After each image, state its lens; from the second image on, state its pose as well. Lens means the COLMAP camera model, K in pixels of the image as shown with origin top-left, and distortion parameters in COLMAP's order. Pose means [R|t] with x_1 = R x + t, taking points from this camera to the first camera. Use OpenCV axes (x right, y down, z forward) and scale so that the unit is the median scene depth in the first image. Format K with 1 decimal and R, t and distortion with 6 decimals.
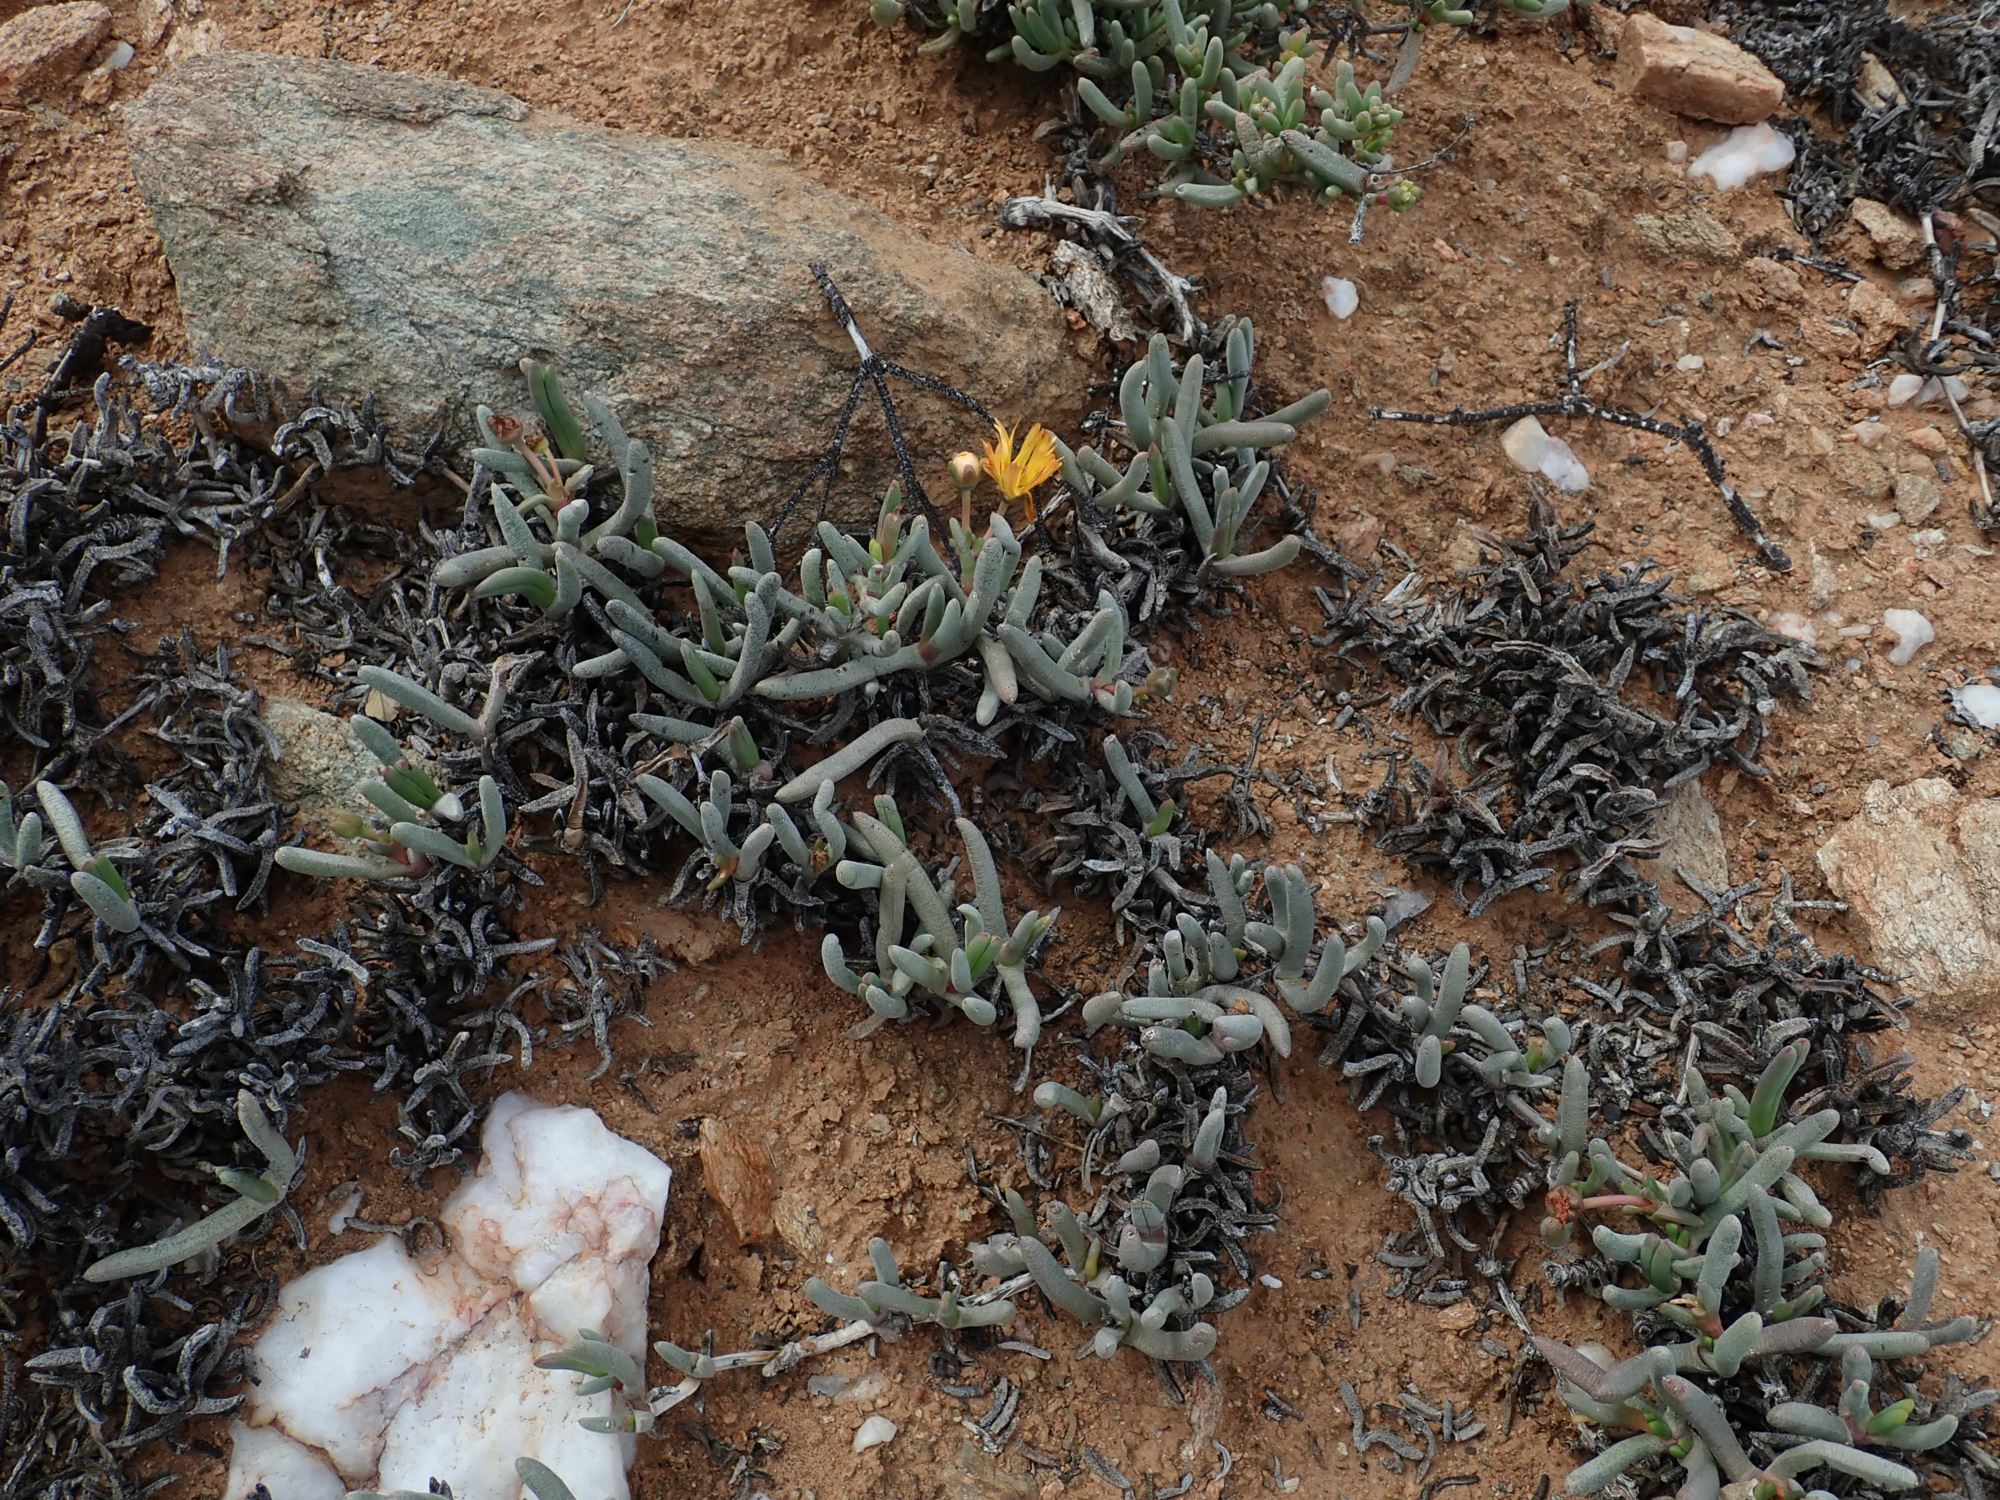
lens RADIAL K [[1755.6, 0, 957.4], [0, 1755.6, 753.8], [0, 0, 1]] dist [-0.038885, -0.019622]
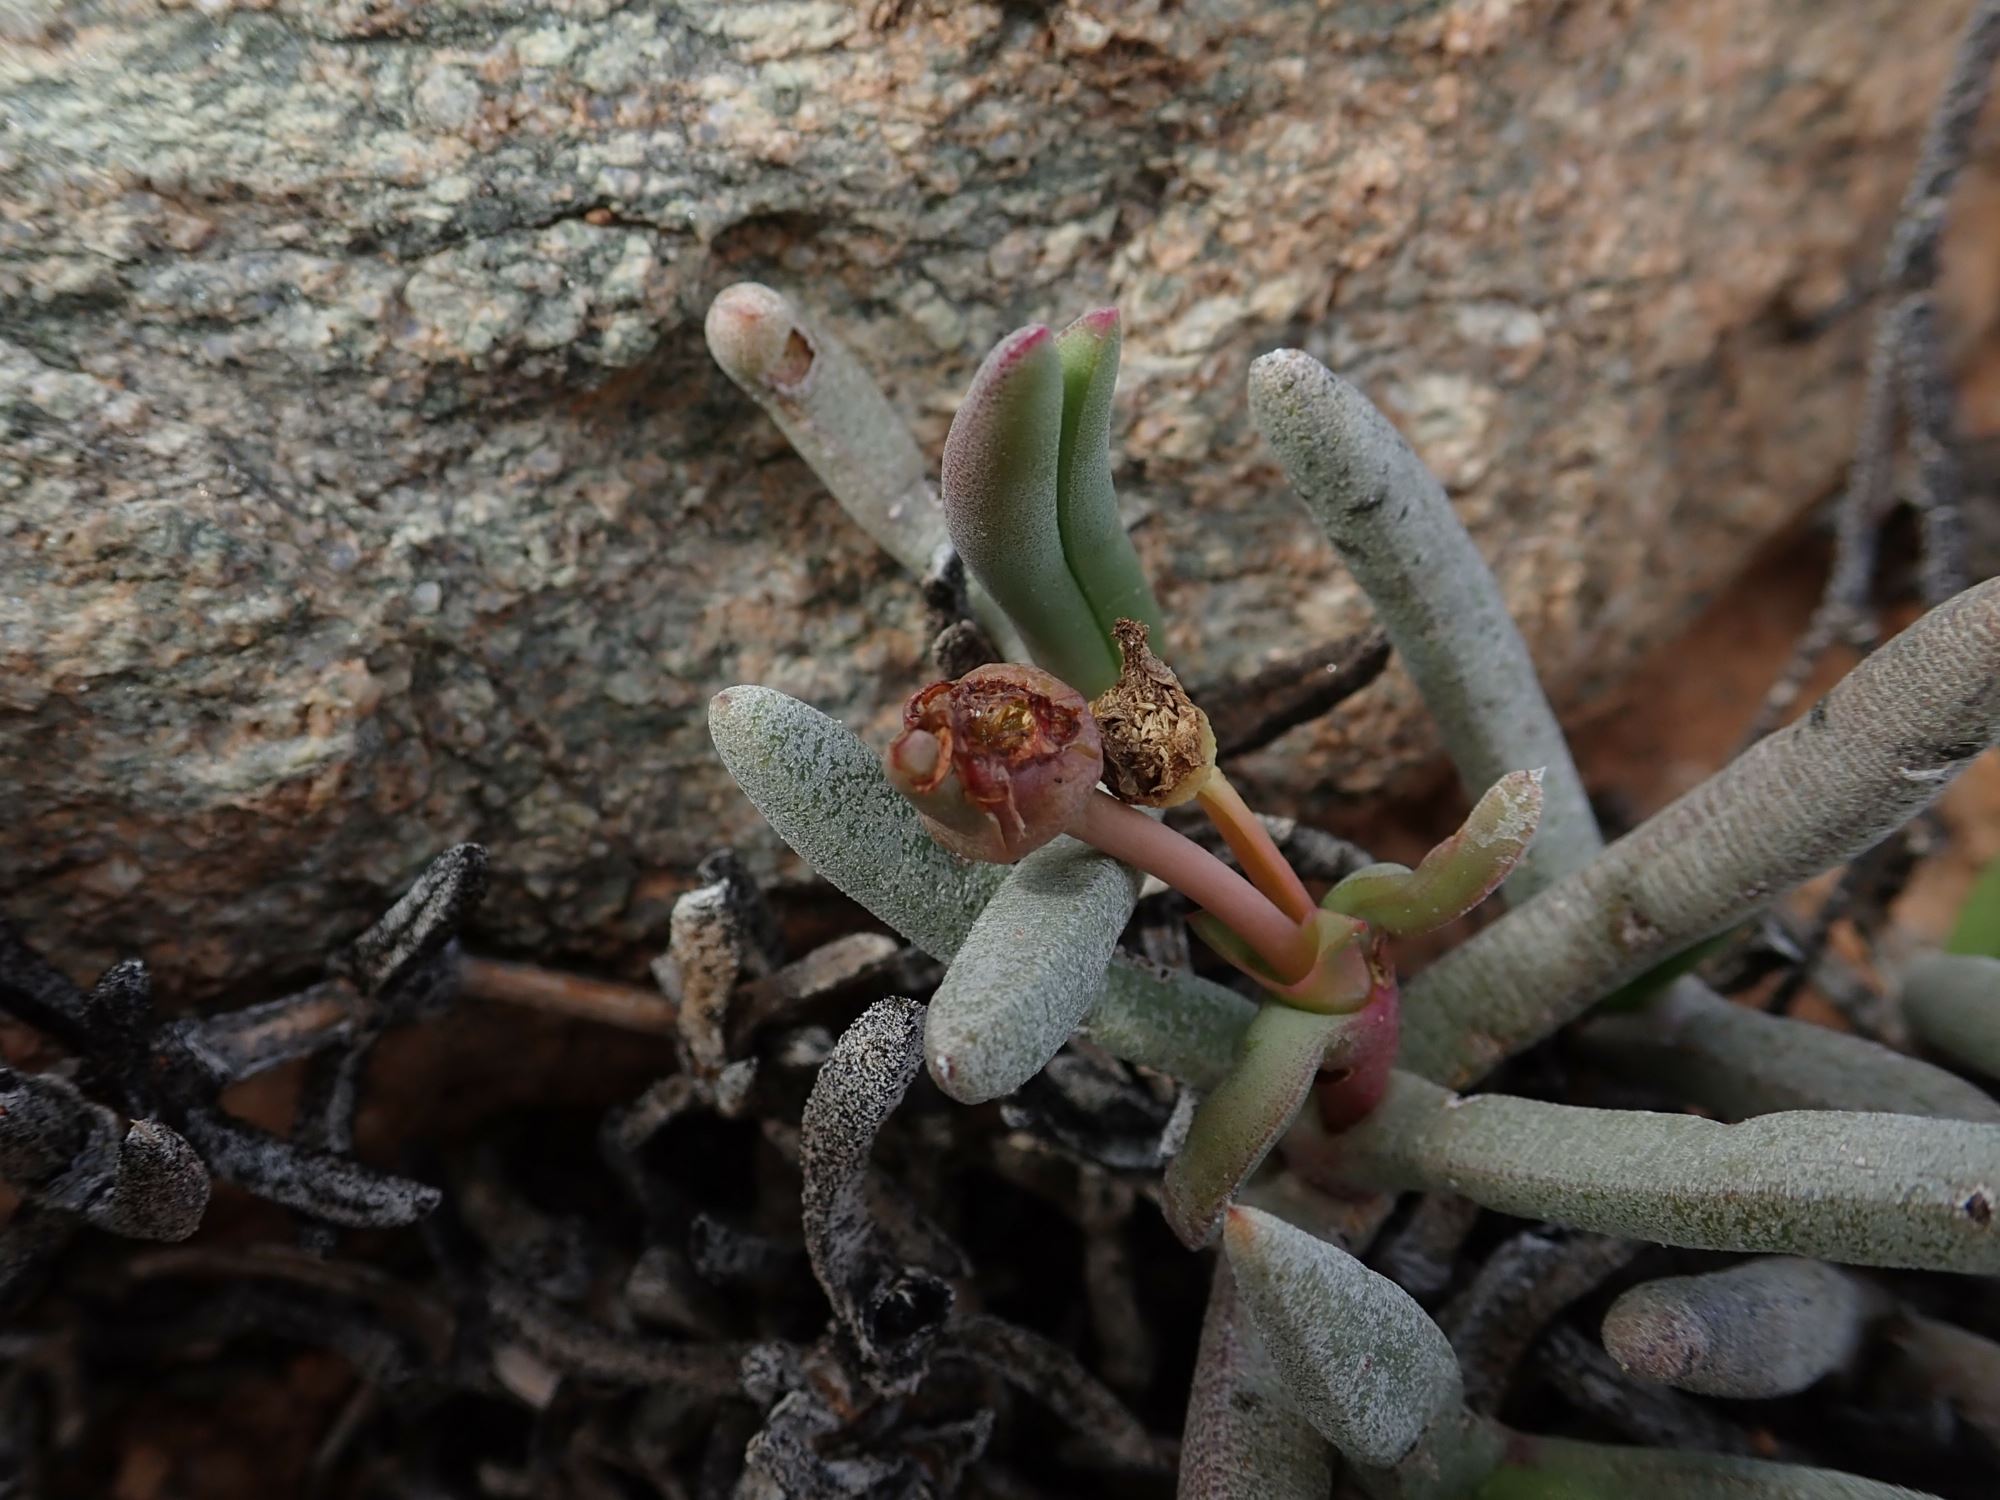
lens RADIAL K [[1755.6, 0, 957.4], [0, 1755.6, 753.8], [0, 0, 1]] dist [-0.038885, -0.019622]
pose [[0.899390, -0.386217, 0.204780, -0.280536], [0.343980, 0.914337, 0.213695, -0.213222], [-0.269770, -0.121755, 0.955196, 0.818599]]
